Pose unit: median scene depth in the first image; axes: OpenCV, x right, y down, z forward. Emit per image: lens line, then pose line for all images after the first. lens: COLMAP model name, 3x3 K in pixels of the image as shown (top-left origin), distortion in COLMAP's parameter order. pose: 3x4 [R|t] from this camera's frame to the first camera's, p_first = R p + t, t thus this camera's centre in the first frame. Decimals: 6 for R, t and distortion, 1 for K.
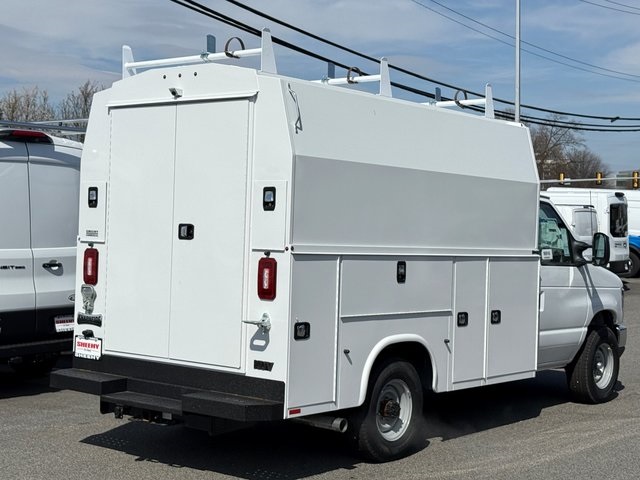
lens RADIAL K [[1062.2, 0, 320.0], [0, 1062.2, 240.0], [0, 0, 1]] dist [0.165876, 0.028016]
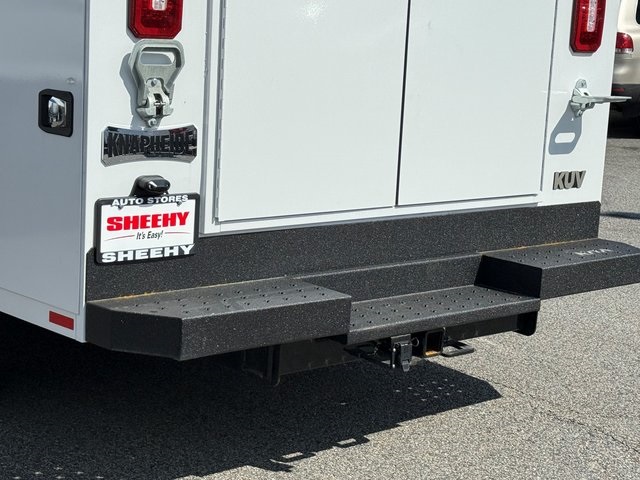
lens RADIAL K [[1315.2, 0, 320.0], [0, 1315.2, 240.0], [0, 0, 1]] dist [0.102072, 0.046702]
pose [[0.140933, -0.190922, 0.971435, -0.620915], [-0.040874, 0.979270, 0.198391, 0.019630], [-0.989175, -0.067666, 0.130208, 0.903225]]
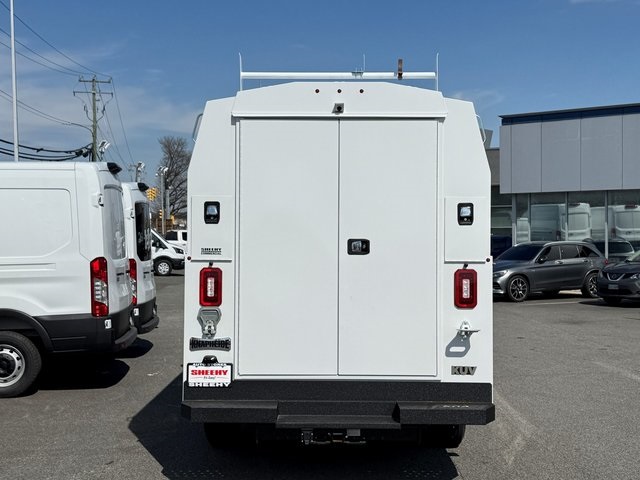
lens RADIAL K [[856.1, 0, 320.0], [0, 856.1, 240.0], [0, 0, 1]] dist [0.143619, -0.013164]
pose [[0.772898, -0.016451, 0.634317, -0.619405], [0.023948, 0.999708, -0.003252, -0.011487], [-0.634078, 0.017704, 0.773066, 0.368021]]
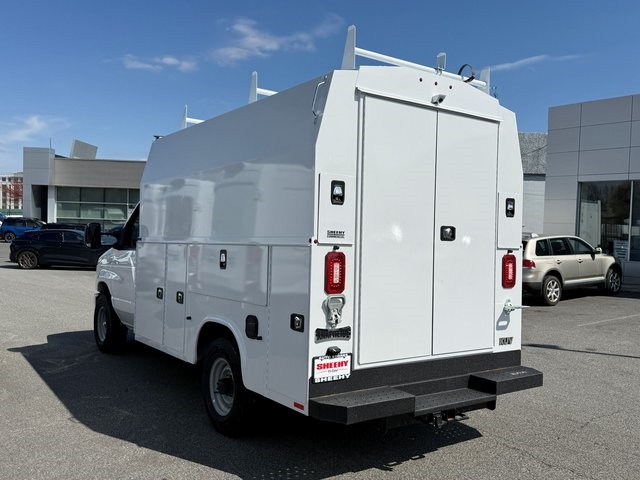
lens RADIAL K [[574.0, 0, 320.0], [0, 574.0, 240.0], [0, 0, 1]] dist [0.186356, -0.467017]
pose [[0.263831, -0.017691, 0.964407, -0.670818], [-0.008163, 0.999755, 0.020572, -0.011141], [-0.964534, -0.013300, 0.263622, 0.900404]]
